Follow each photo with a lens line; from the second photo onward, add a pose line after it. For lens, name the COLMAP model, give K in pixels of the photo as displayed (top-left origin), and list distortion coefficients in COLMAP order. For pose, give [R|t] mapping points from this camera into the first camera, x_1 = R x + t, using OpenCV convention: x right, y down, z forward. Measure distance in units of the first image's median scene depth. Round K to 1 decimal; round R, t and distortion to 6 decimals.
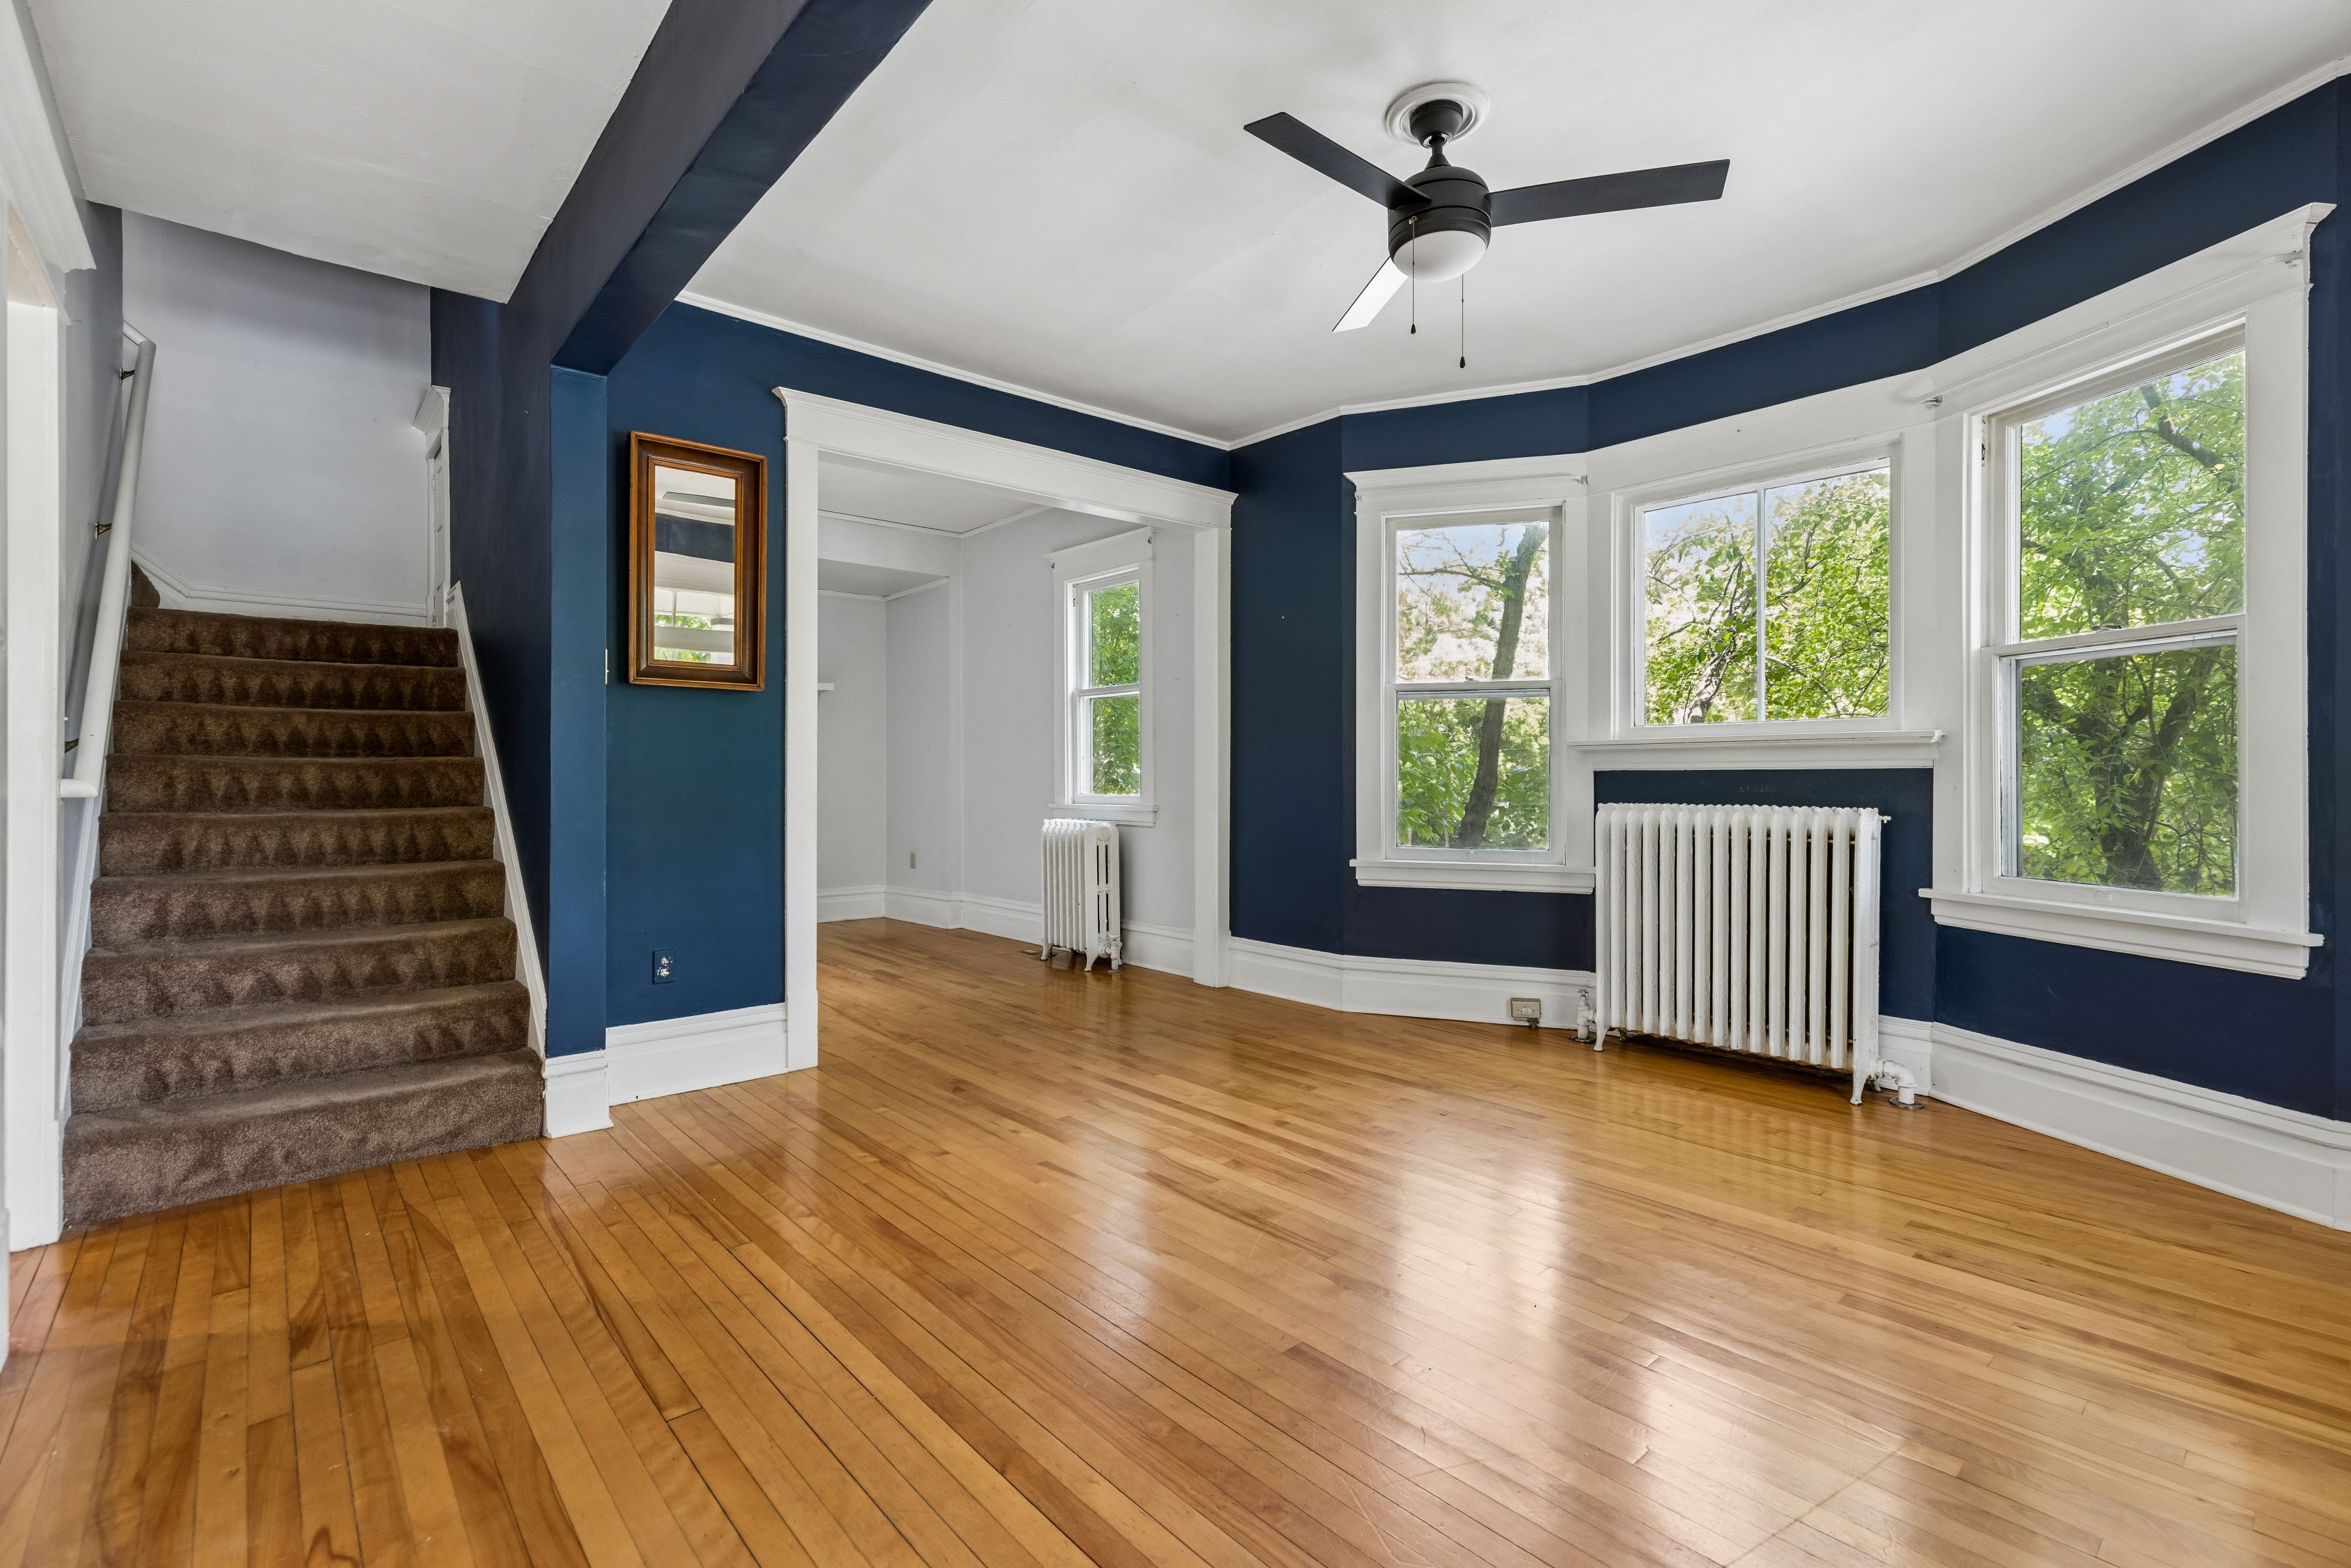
lens RADIAL K [[1057.5, 0, 1180.9], [0, 1057.5, 780.2], [0, 0, 1]] dist [0.000945, 0.000206]
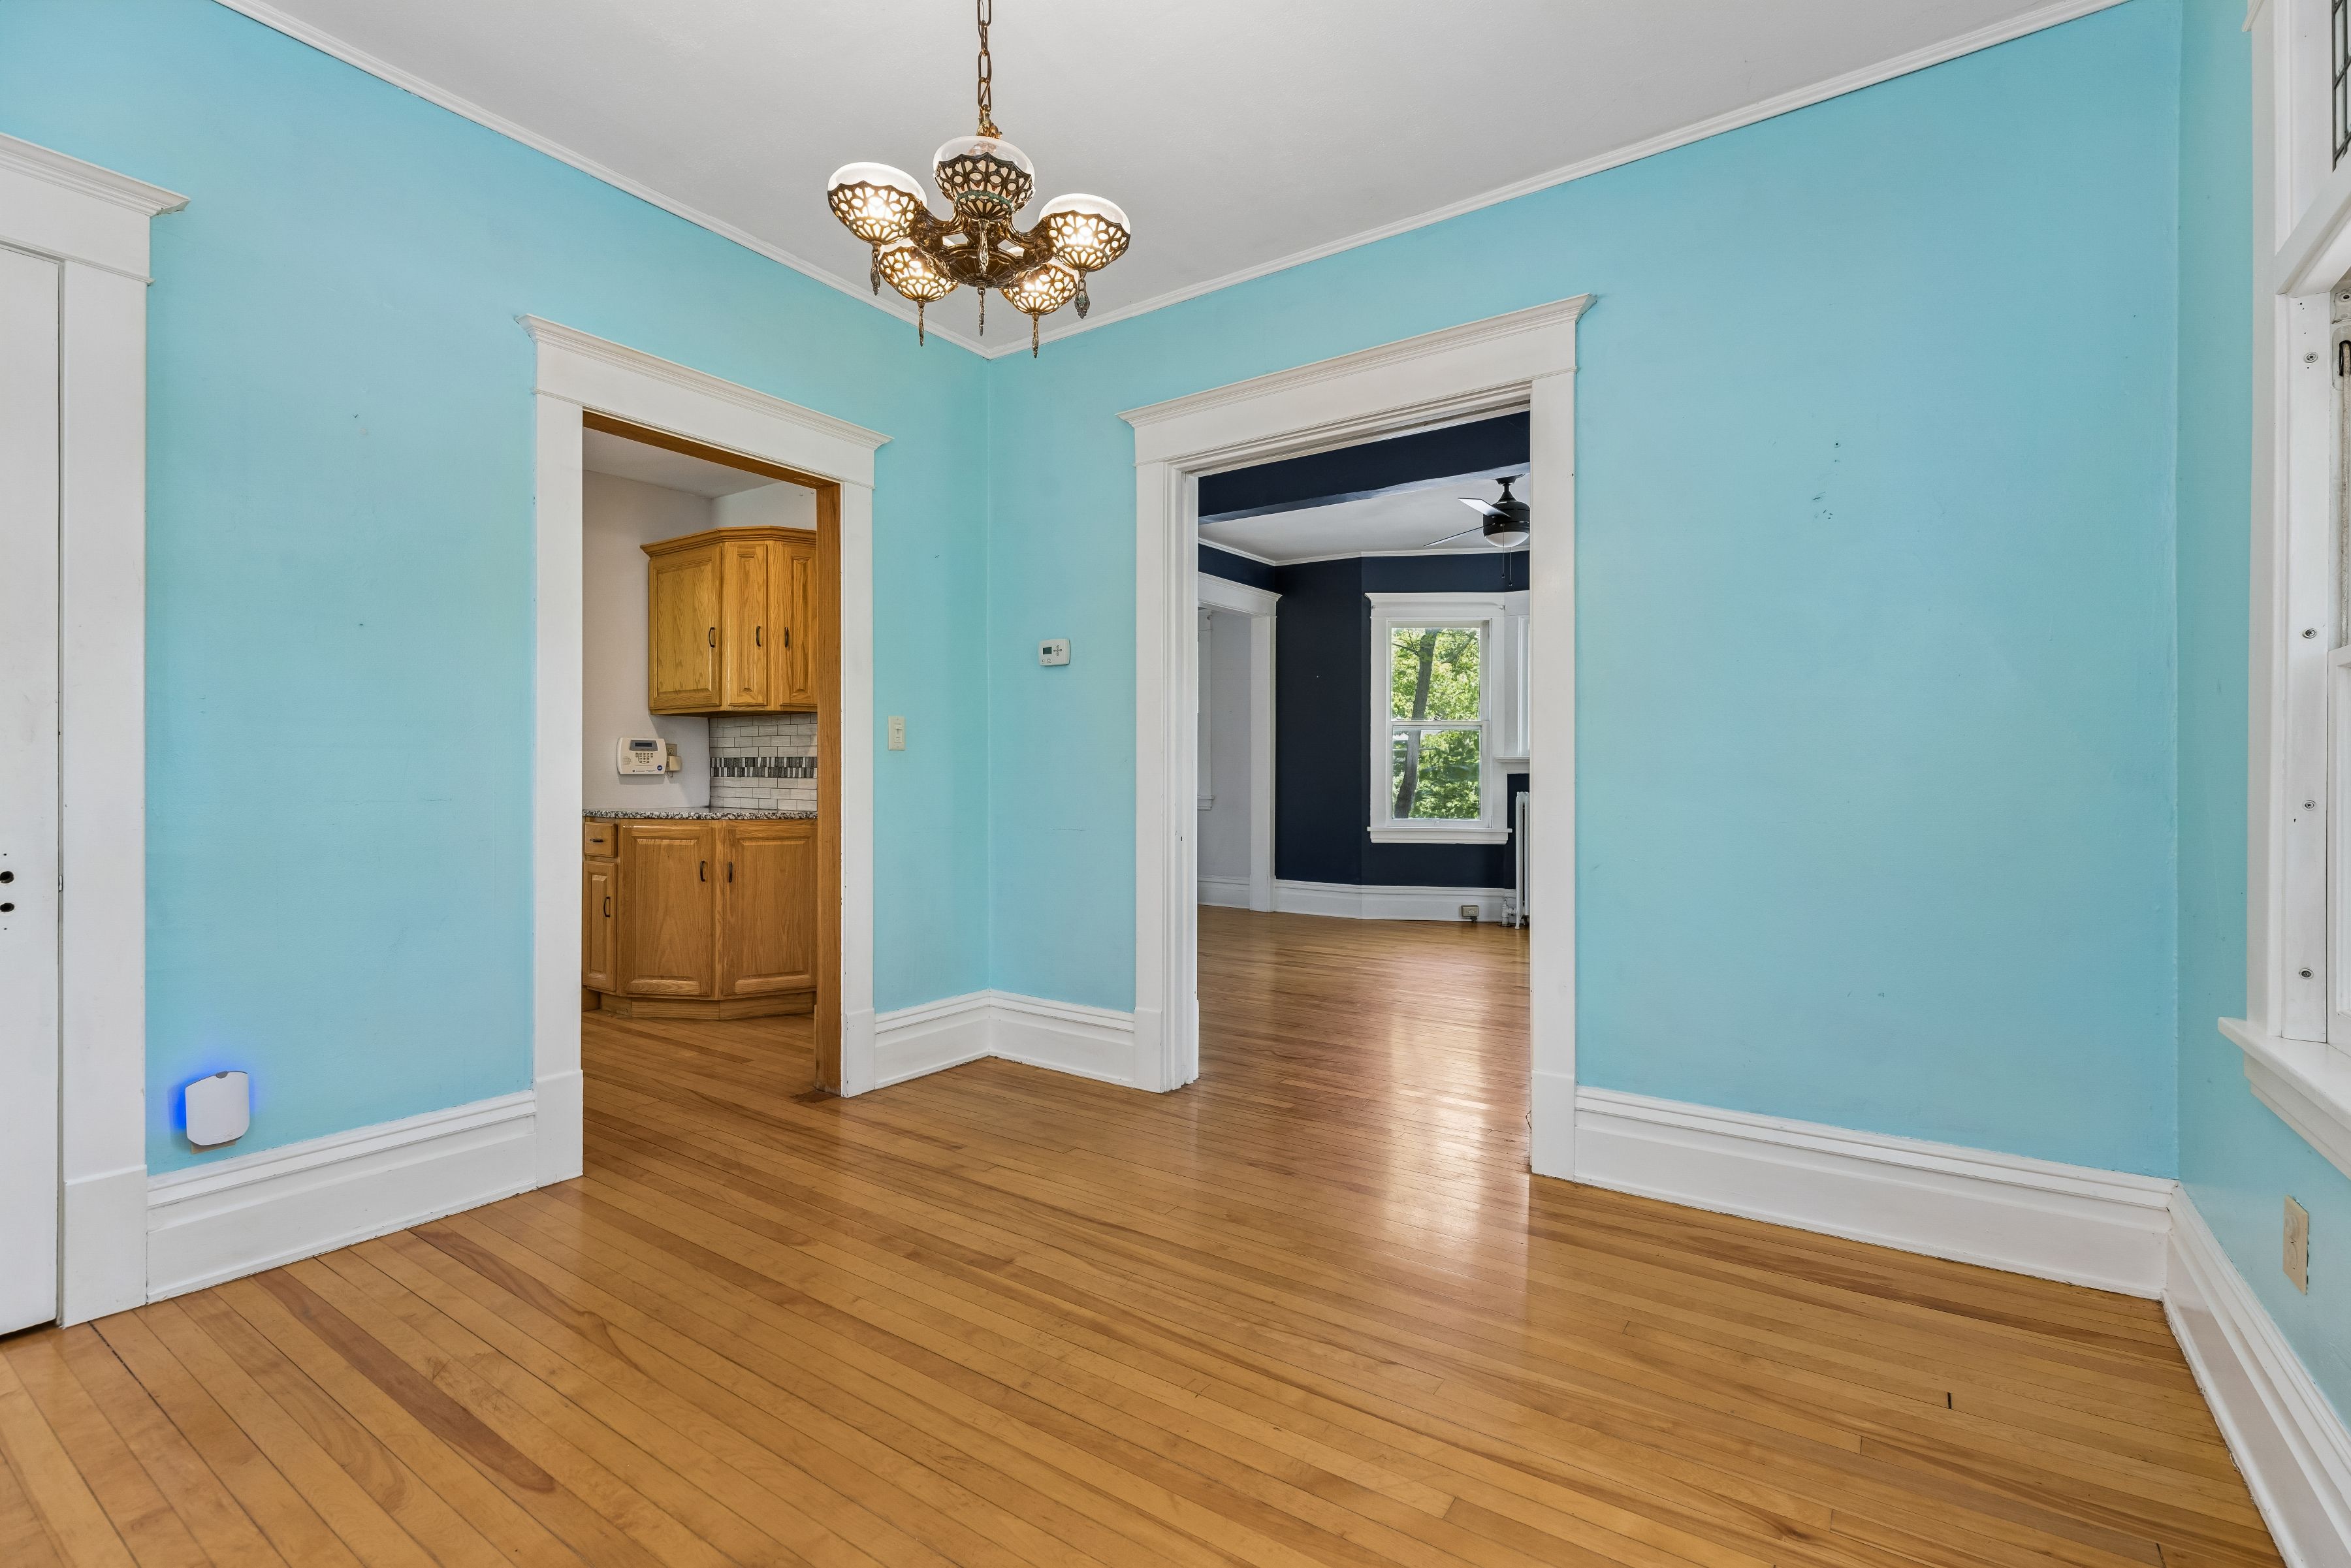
lens RADIAL K [[1057.5, 0, 1180.9], [0, 1057.5, 780.2], [0, 0, 1]] dist [0.000945, 0.000206]
pose [[0.968971, -0.000783, 0.247172, -0.557472], [-0.000954, 0.999976, 0.006910, -0.009741], [-0.247172, -0.006932, 0.968947, -0.555943]]
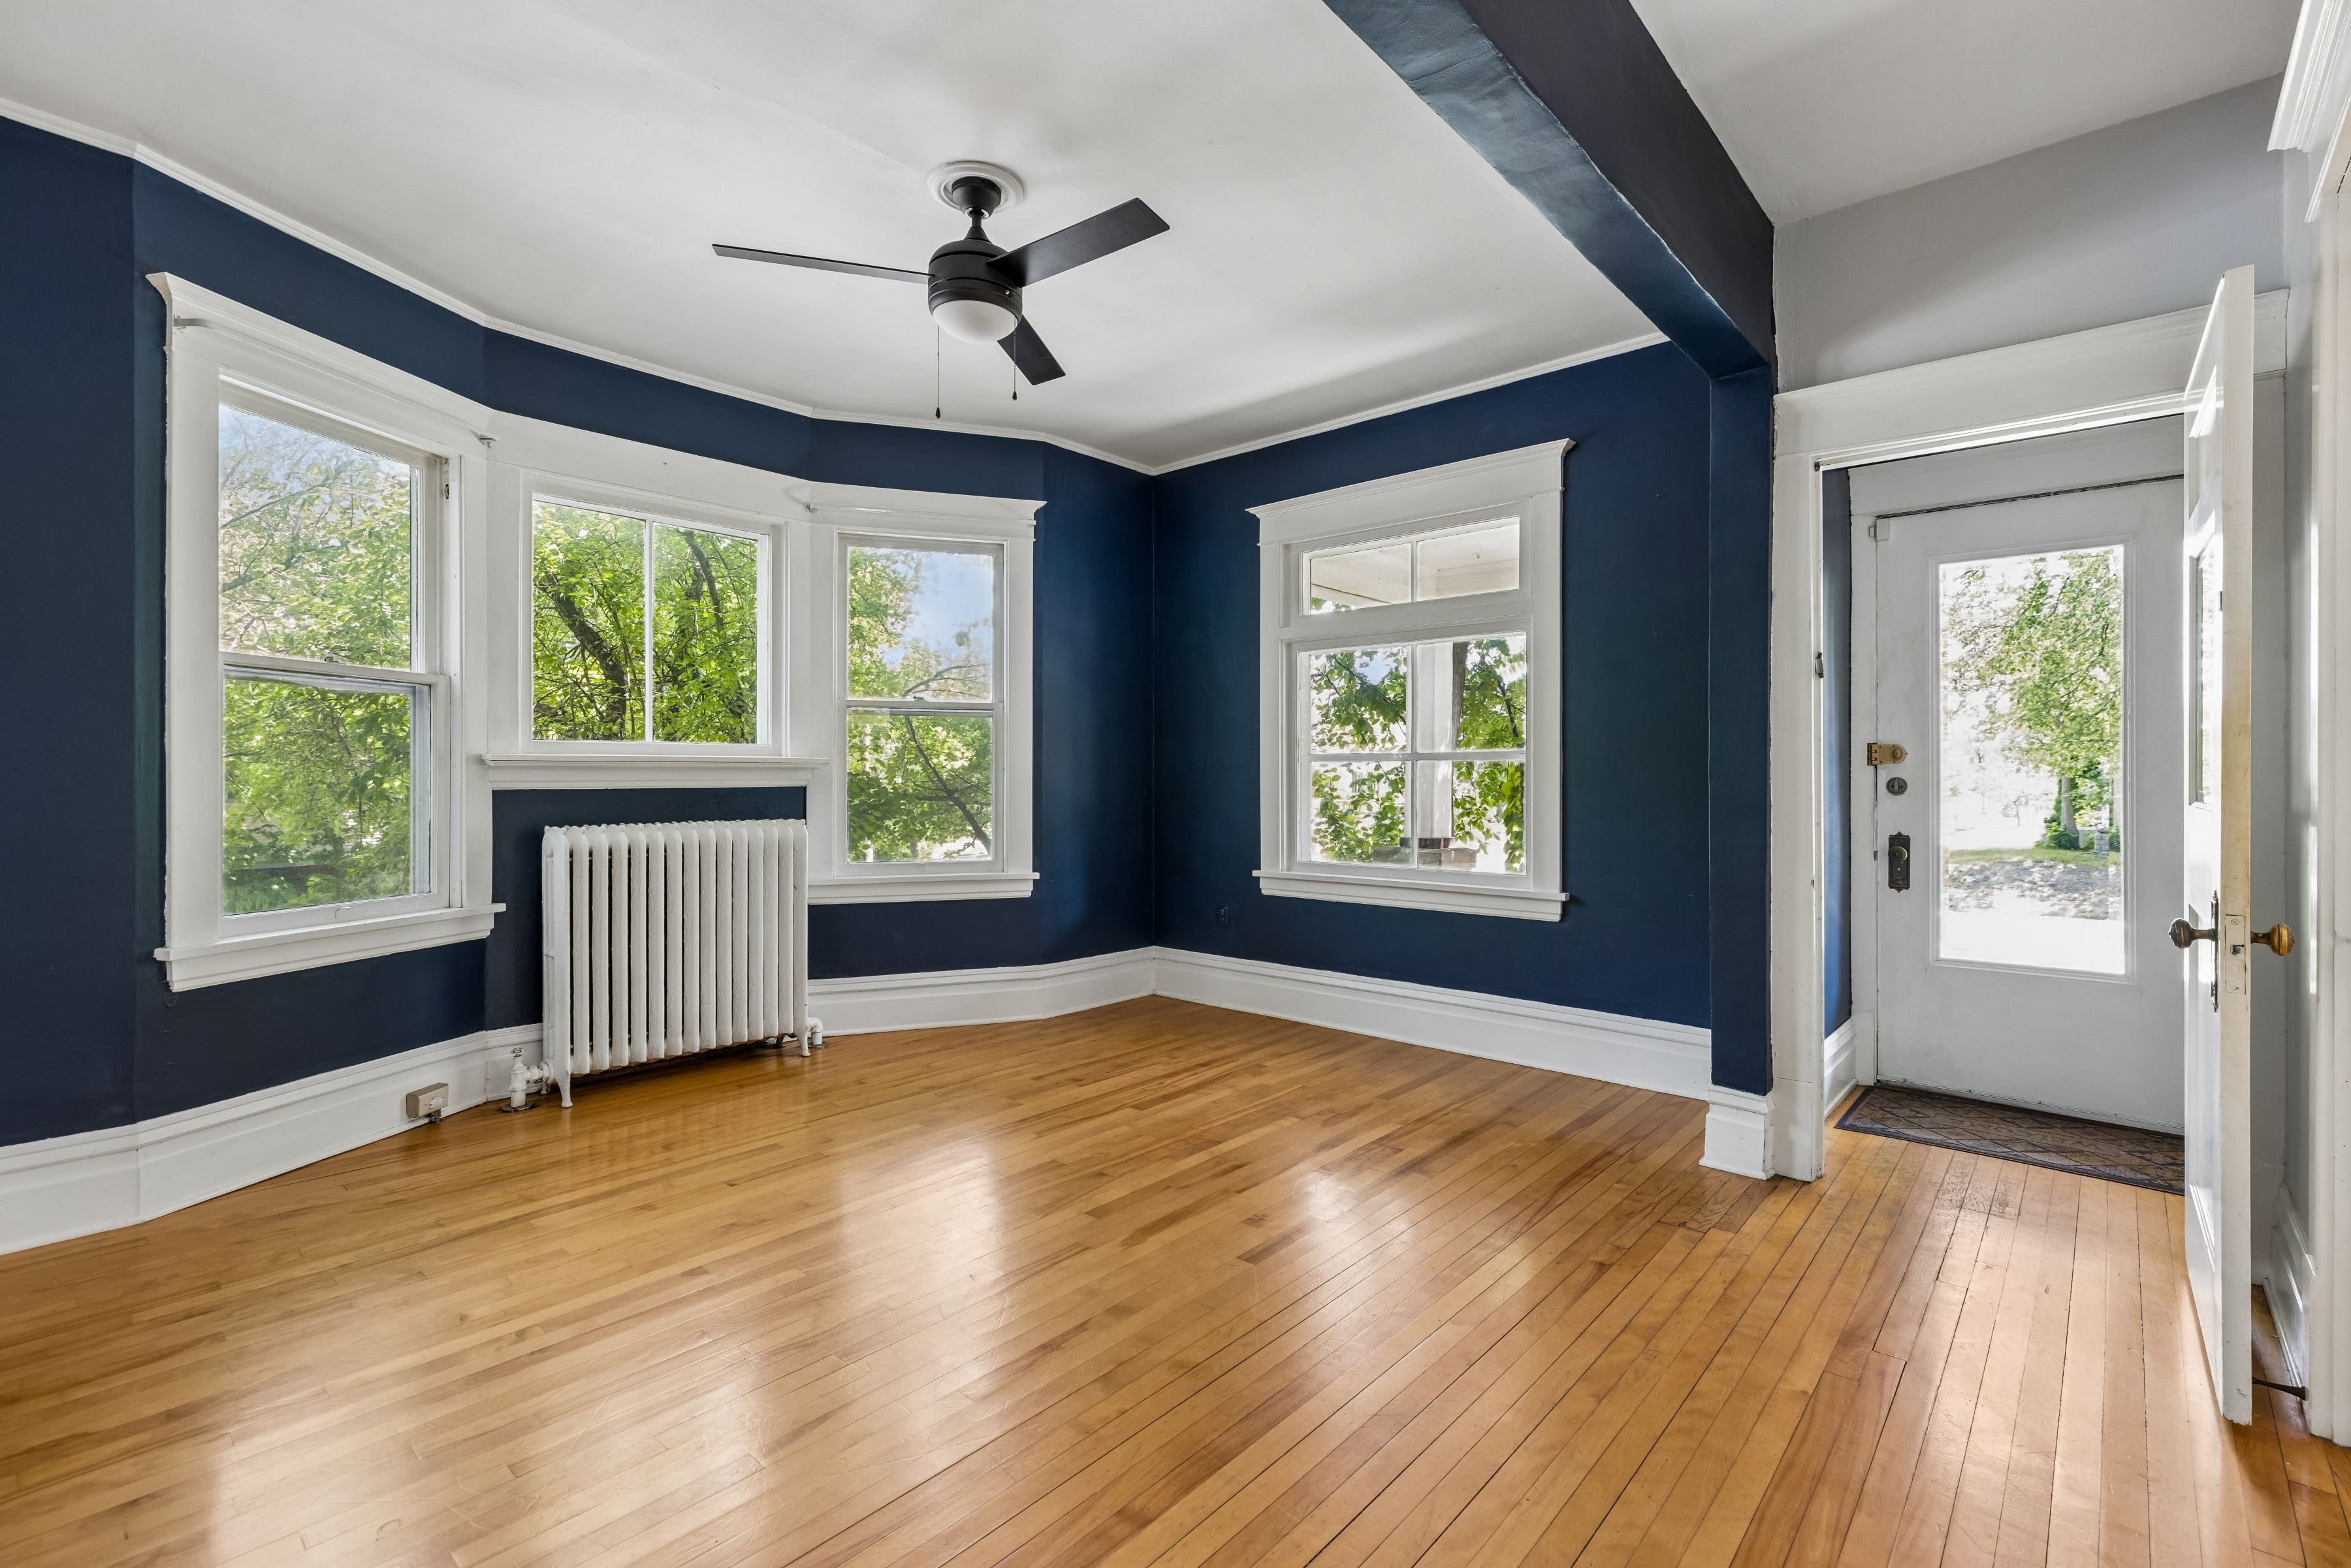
lens RADIAL K [[1057.5, 0, 1180.9], [0, 1057.5, 780.2], [0, 0, 1]] dist [0.000945, 0.000206]
pose [[-0.134515, -0.004897, 0.990900, -0.506301], [0.001958, 0.999985, 0.005208, -0.019958], [-0.990910, 0.002641, -0.134503, 0.557543]]
